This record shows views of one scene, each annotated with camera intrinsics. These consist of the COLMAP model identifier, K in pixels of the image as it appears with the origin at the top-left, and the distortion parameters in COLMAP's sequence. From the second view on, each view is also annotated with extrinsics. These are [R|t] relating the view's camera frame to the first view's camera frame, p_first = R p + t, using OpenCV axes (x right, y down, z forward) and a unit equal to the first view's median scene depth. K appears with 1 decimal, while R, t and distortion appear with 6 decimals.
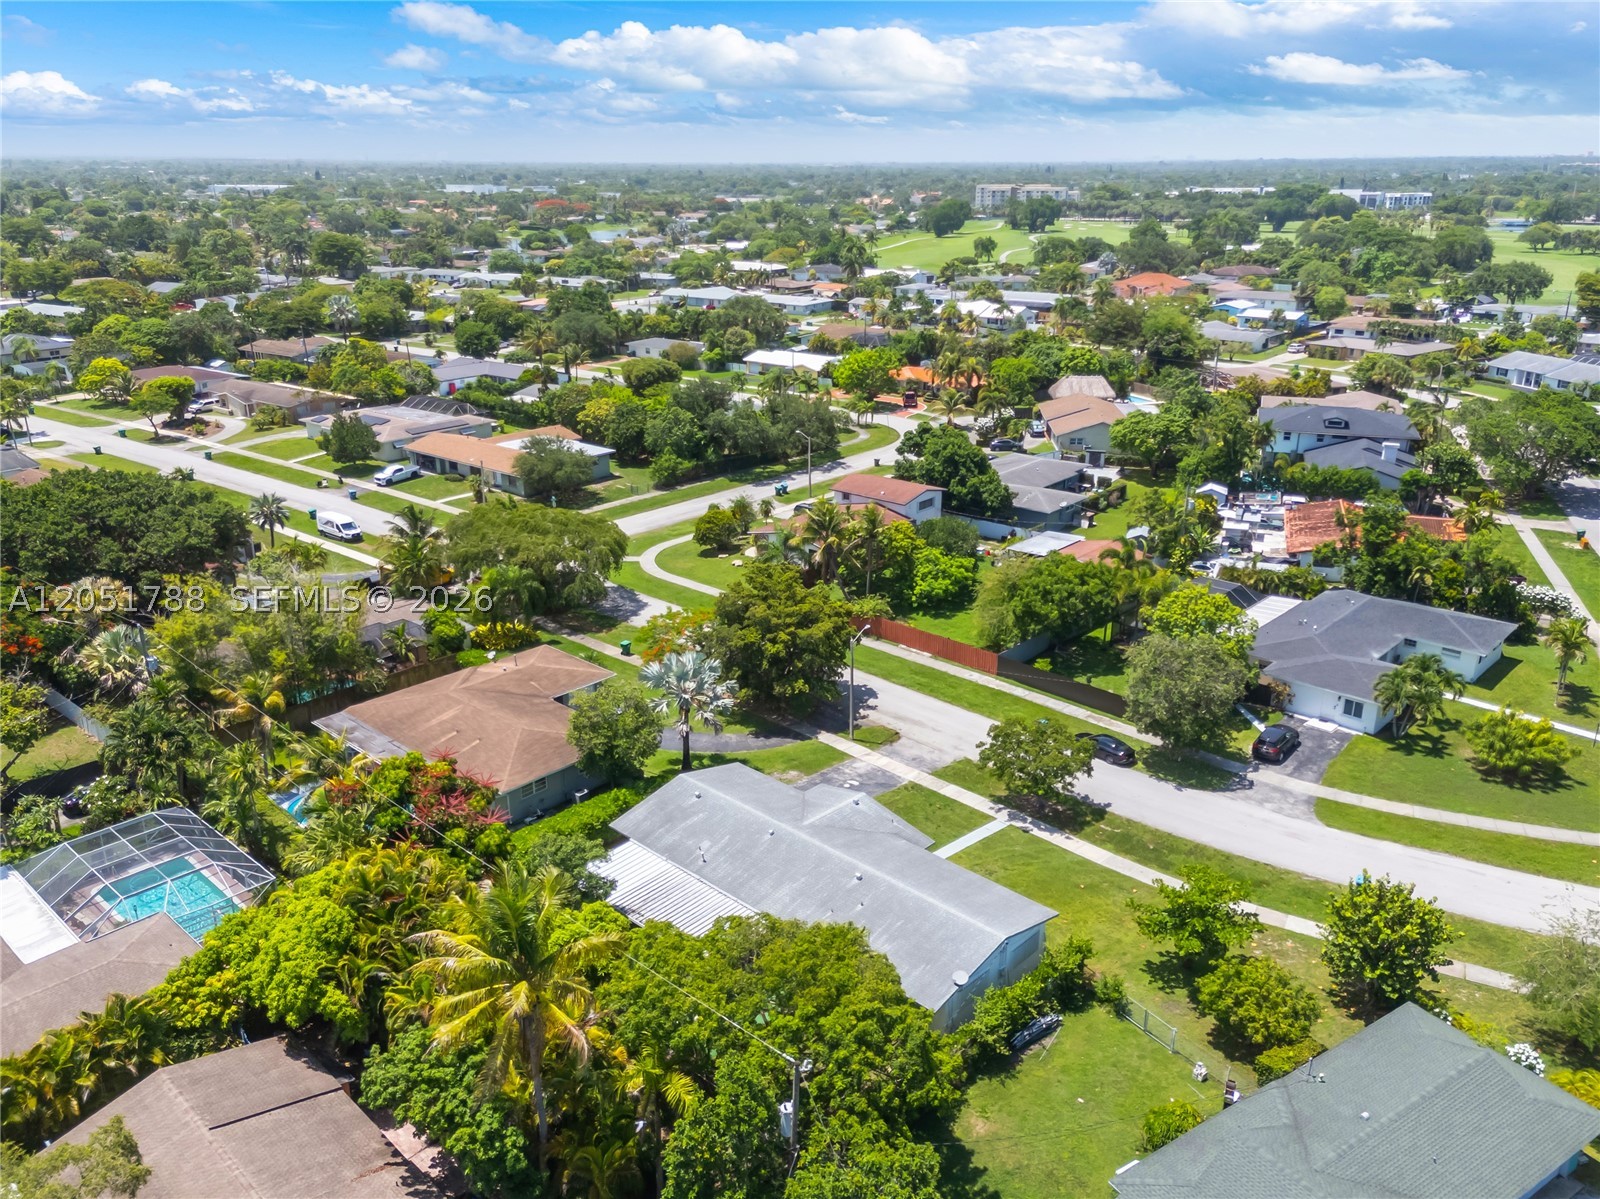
lens RADIAL K [[1201.5, 0, 800.0], [0, 1201.5, 599.5], [0, 0, 1]] dist [0.075848, 0.001004]
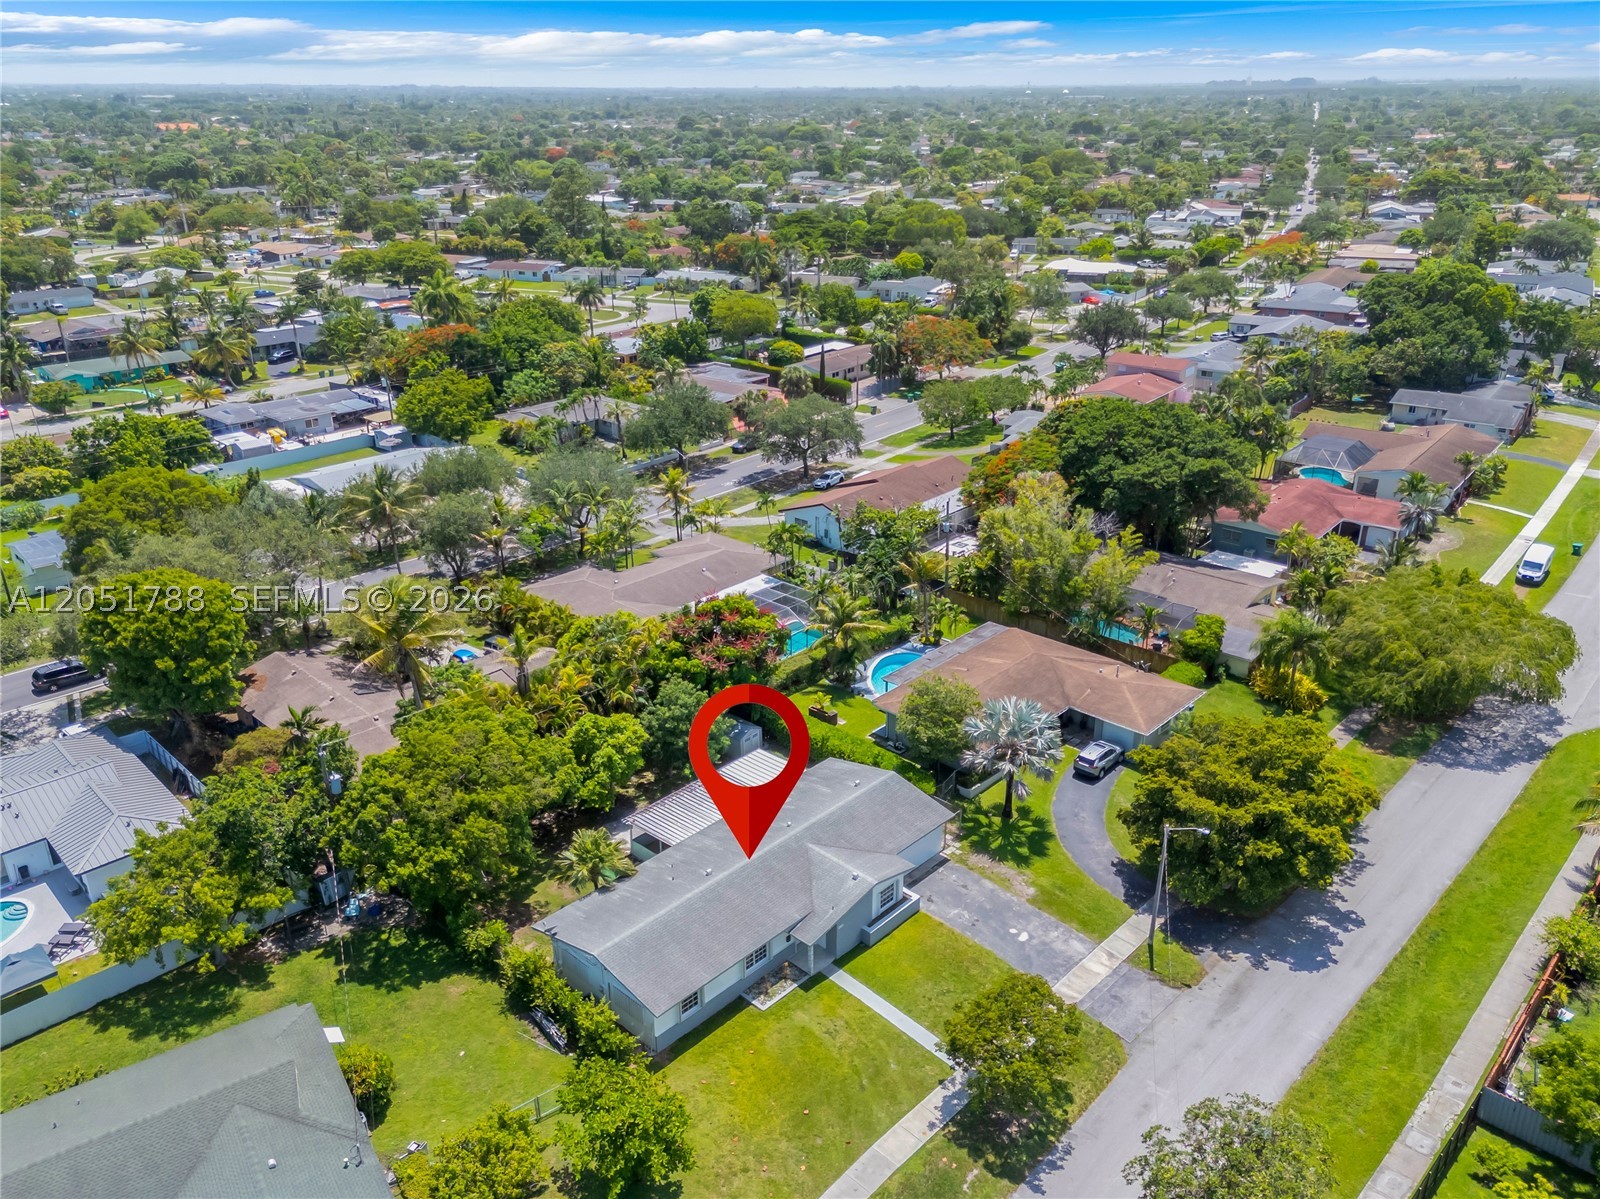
lens RADIAL K [[1201.5, 0, 800.0], [0, 1201.5, 599.5], [0, 0, 1]] dist [0.075848, 0.001004]
pose [[0.009008, 0.384904, -0.922913, 0.700963], [-0.327009, 0.873337, 0.361037, -0.295931], [0.944978, 0.298548, 0.133734, 0.636542]]
